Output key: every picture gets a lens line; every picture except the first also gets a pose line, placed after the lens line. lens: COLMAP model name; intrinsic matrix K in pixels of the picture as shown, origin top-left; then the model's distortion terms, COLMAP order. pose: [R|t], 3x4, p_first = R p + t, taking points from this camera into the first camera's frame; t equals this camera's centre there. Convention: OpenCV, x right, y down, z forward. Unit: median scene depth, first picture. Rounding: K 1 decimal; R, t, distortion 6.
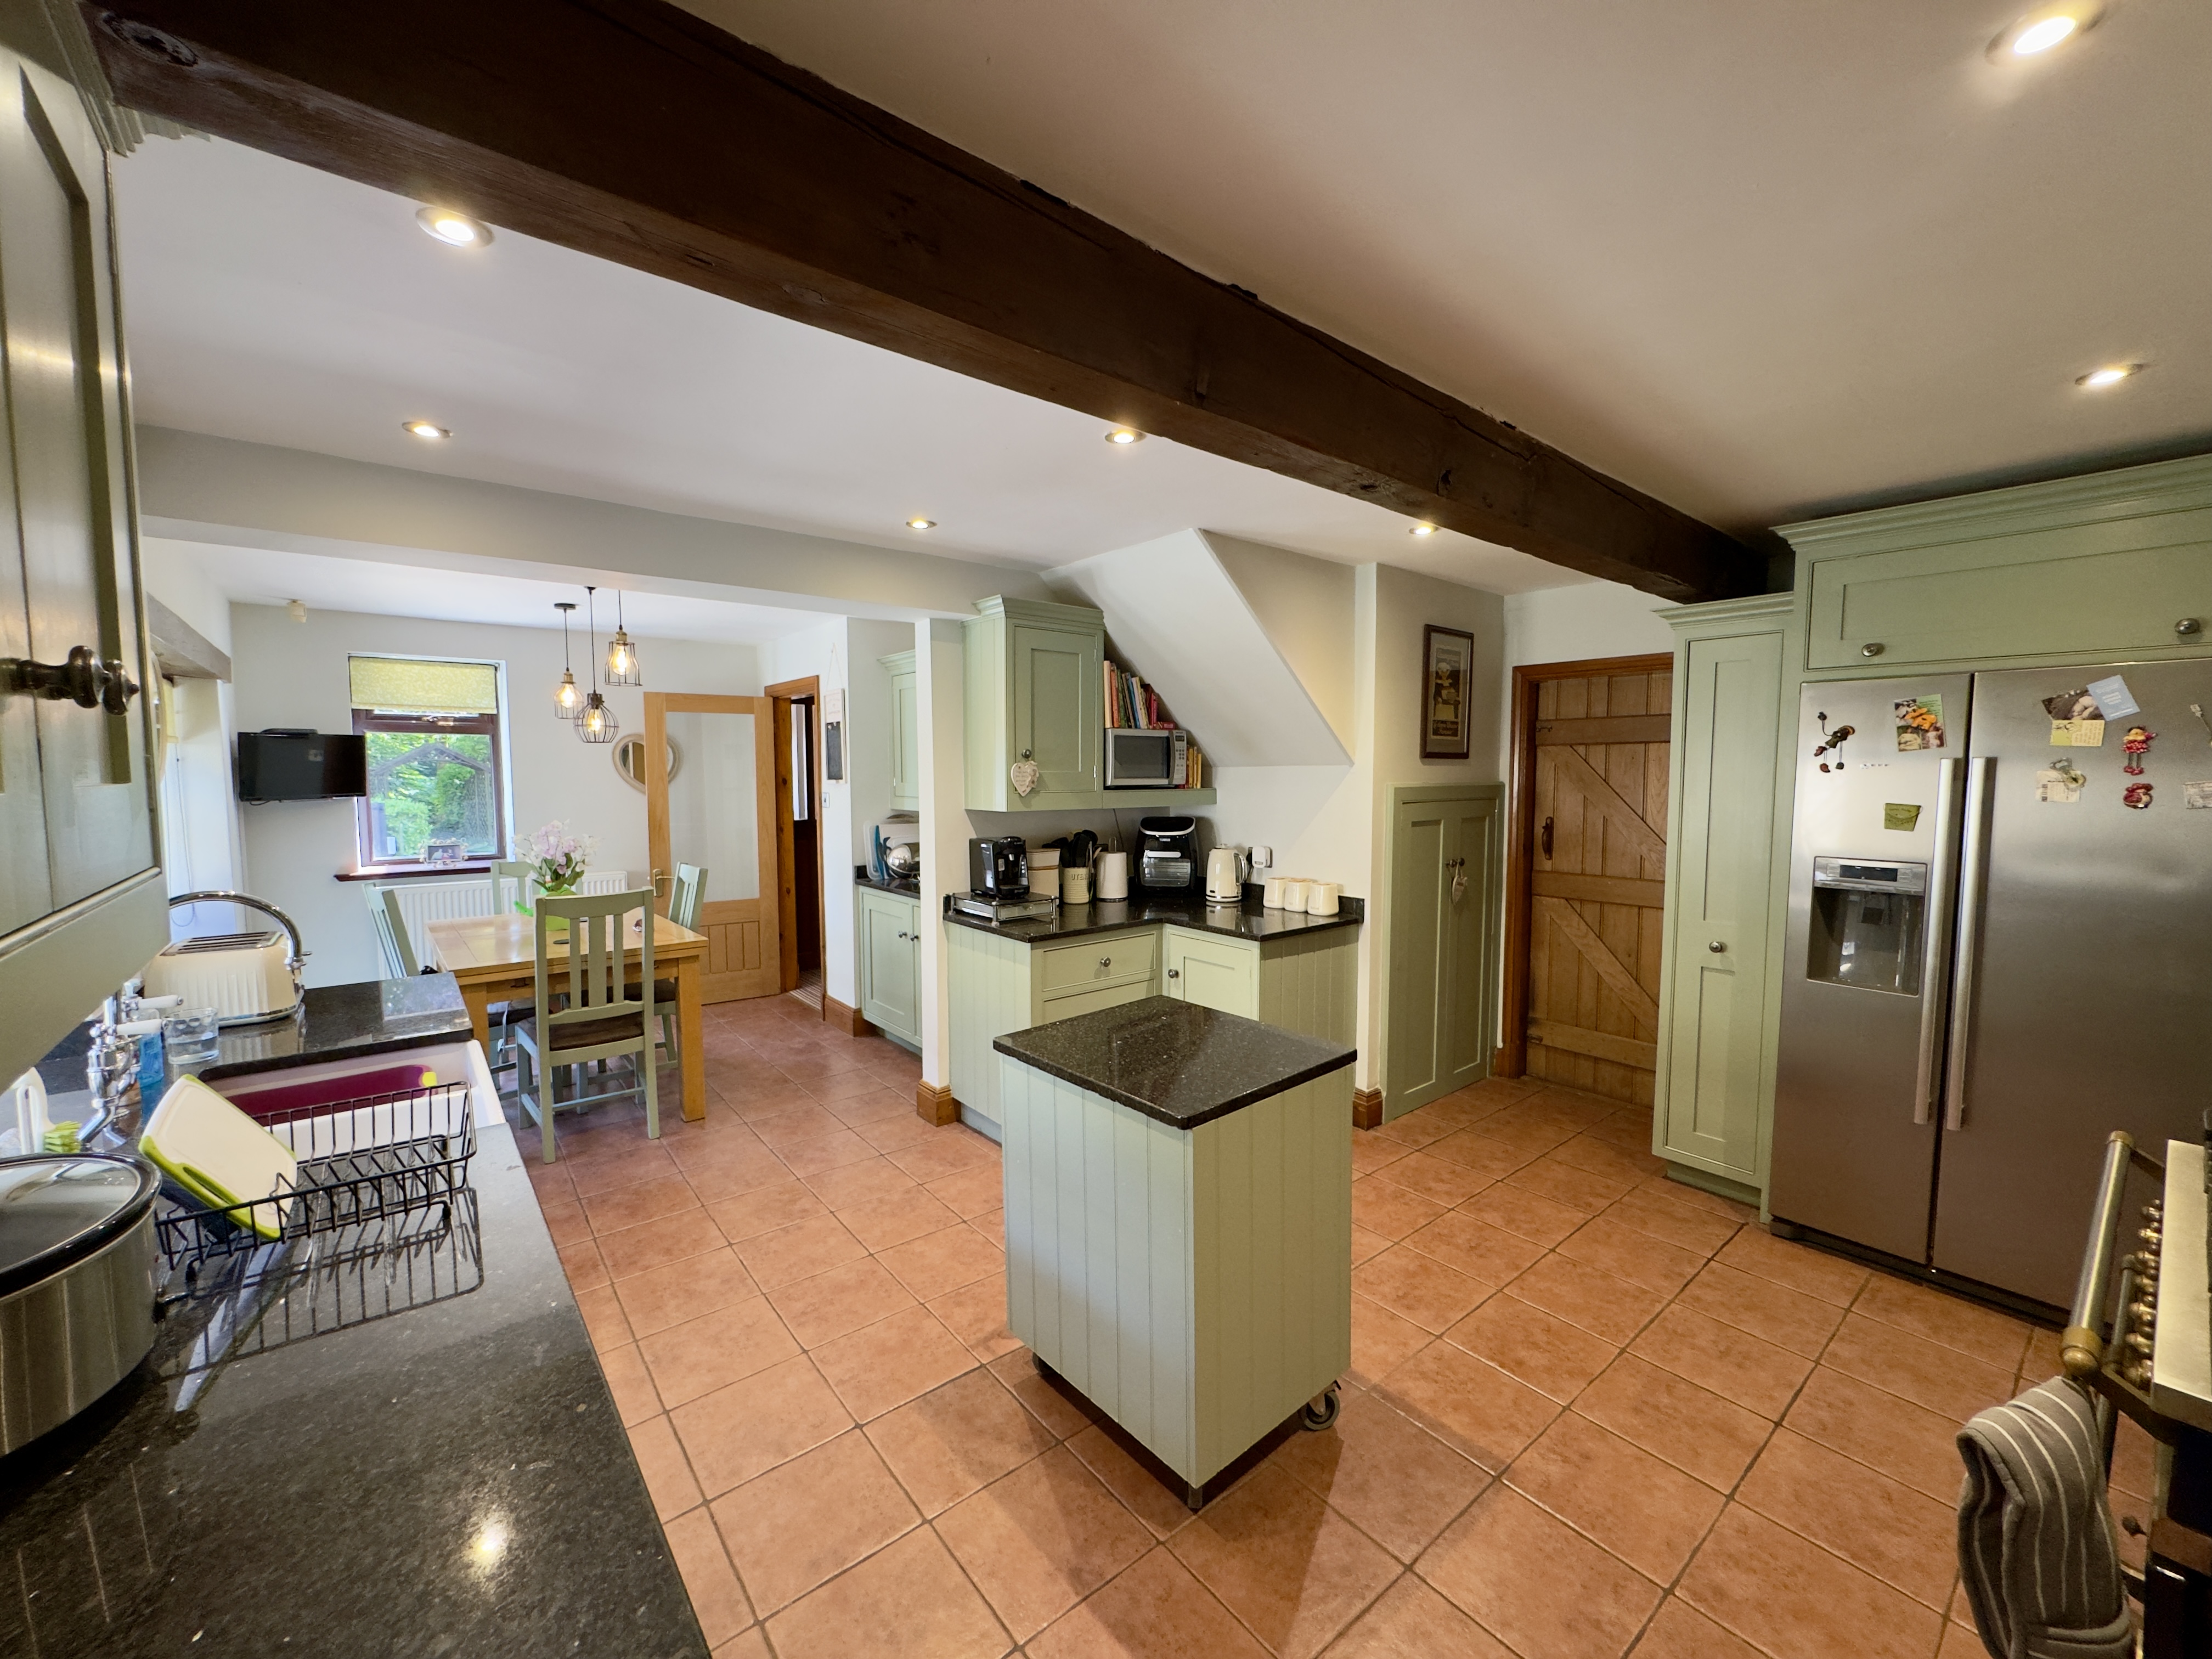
lens RADIAL K [[882.3, 0, 1097.0], [0, 882.3, 831.1], [0, 0, 1]] dist [-0.001840, 0.000046]
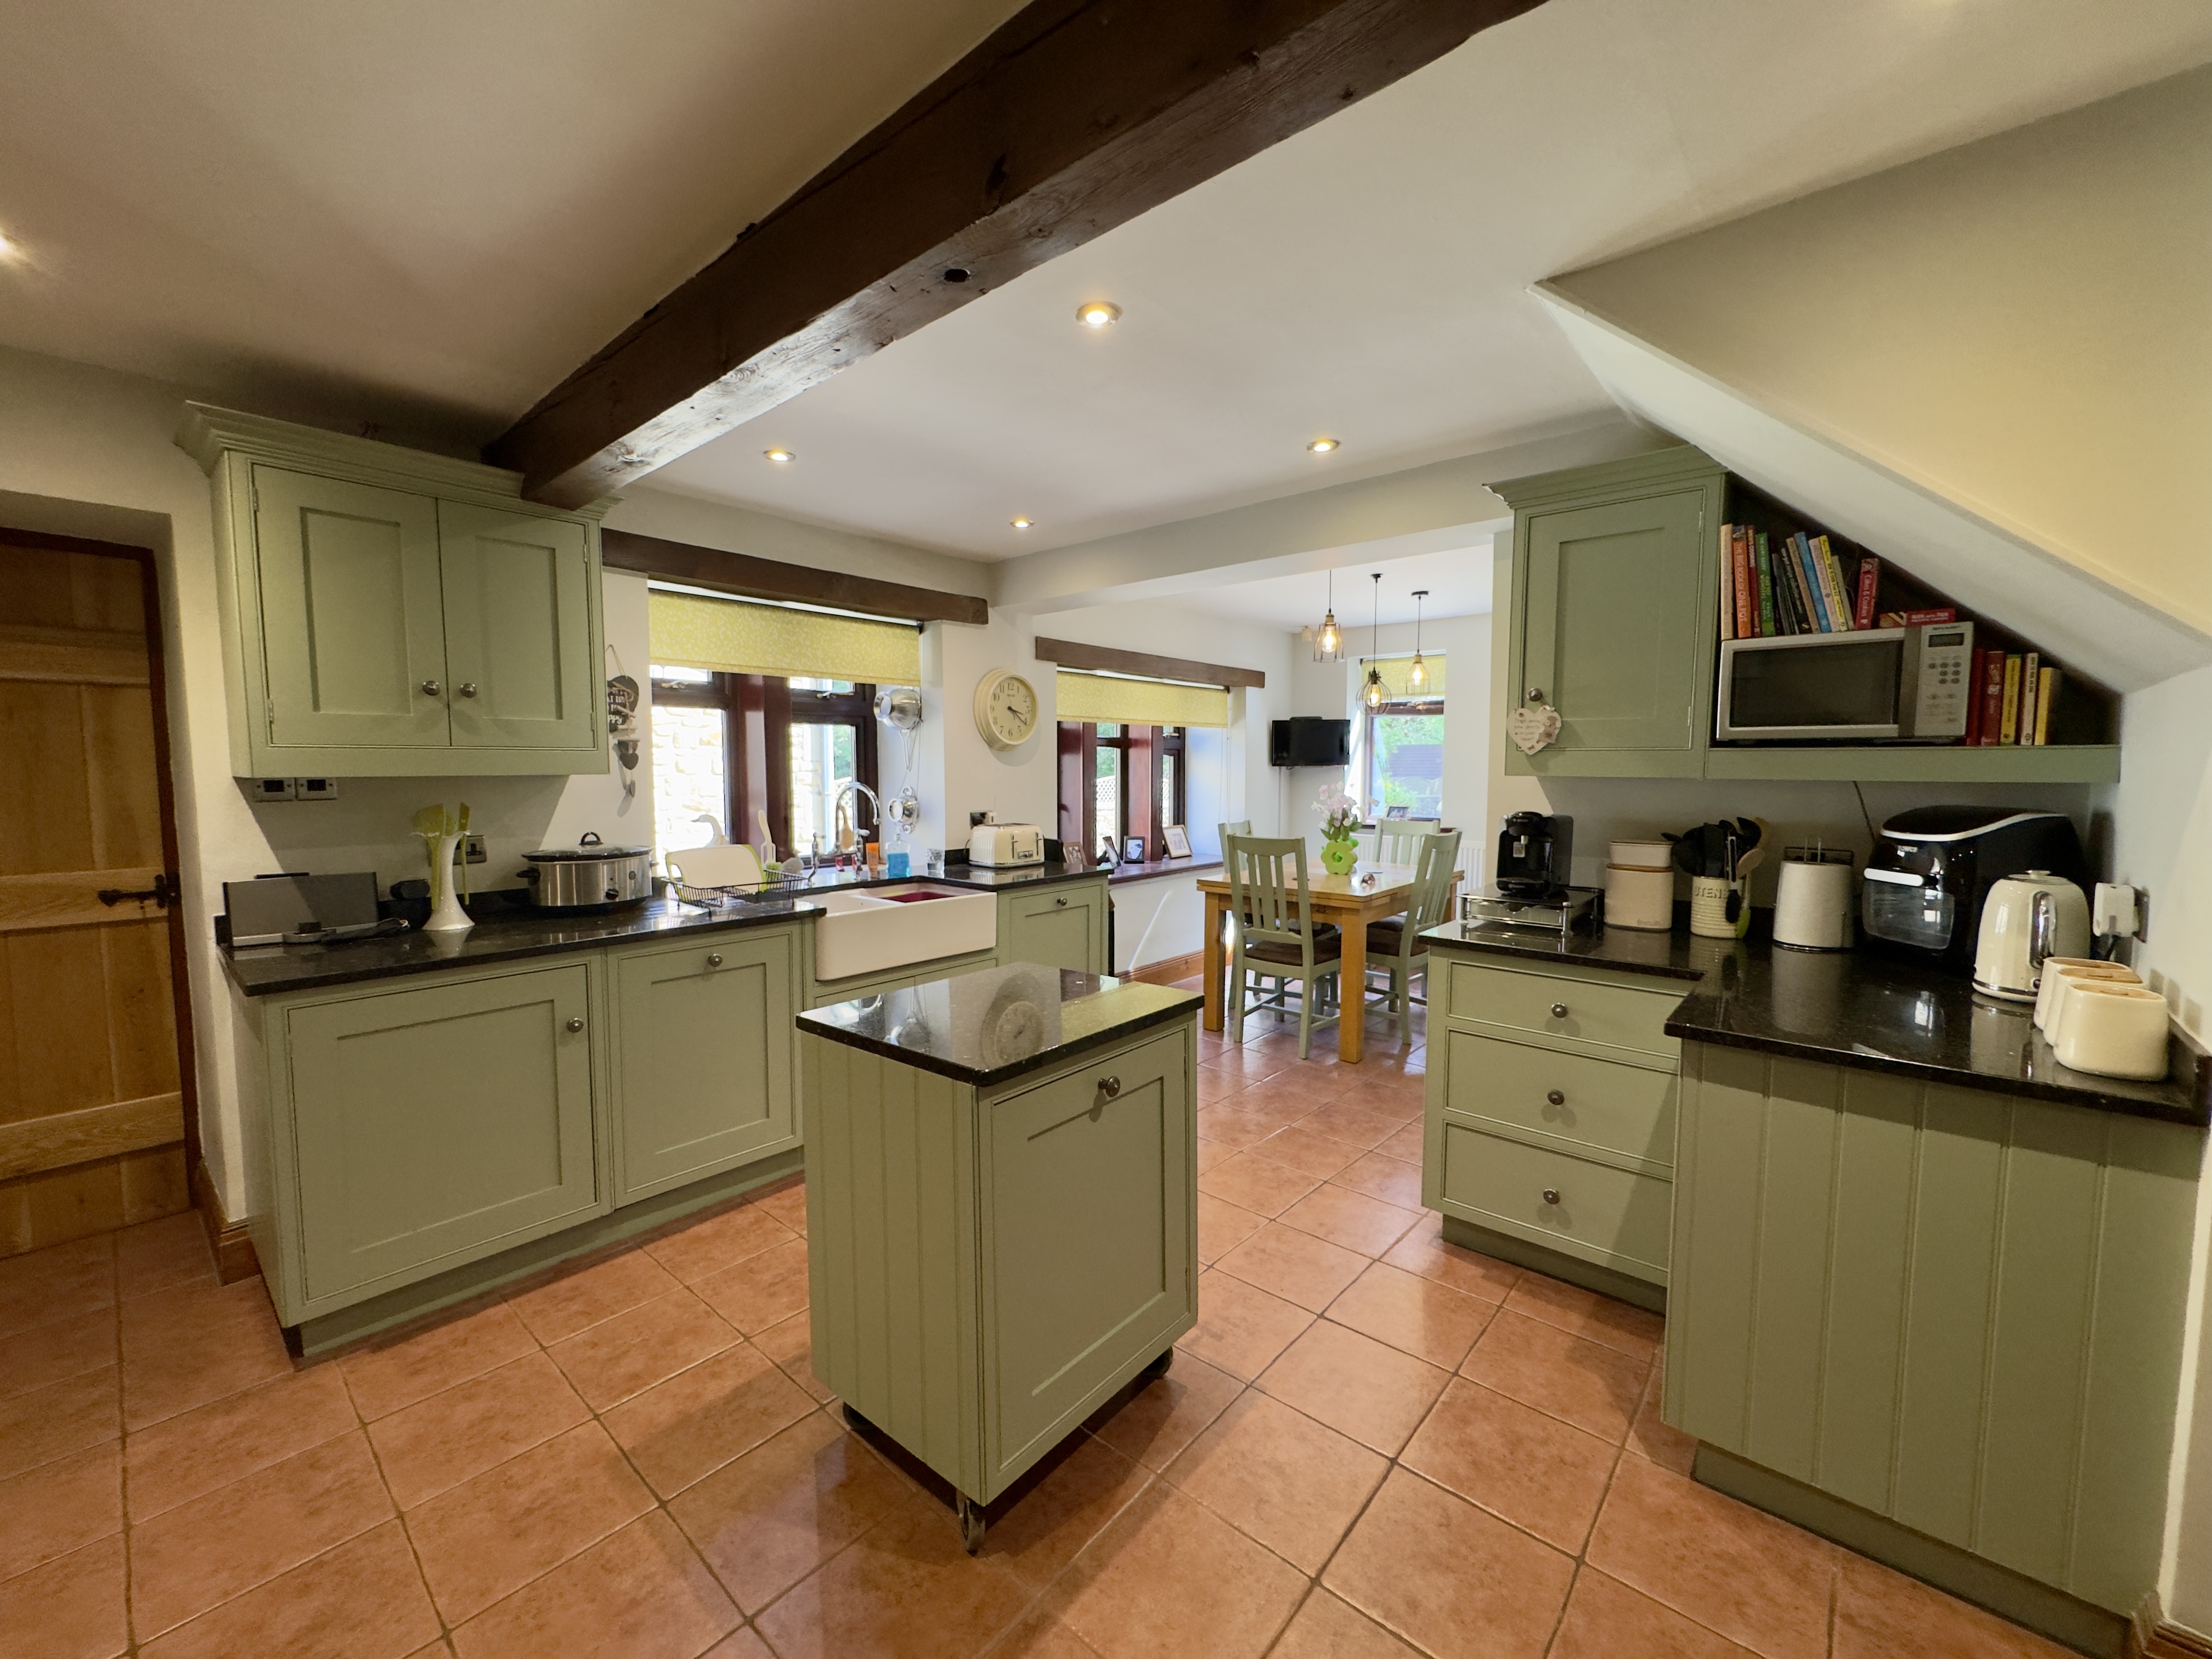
lens RADIAL K [[882.3, 0, 1101.0], [0, 882.3, 832.2], [0, 0, 1]] dist [-0.001840, 0.000046]
pose [[0.176778, 0.077144, -0.981223, 0.507181], [-0.069724, 0.995401, 0.065698, -0.000143], [0.981778, 0.056801, 0.181344, 0.484711]]
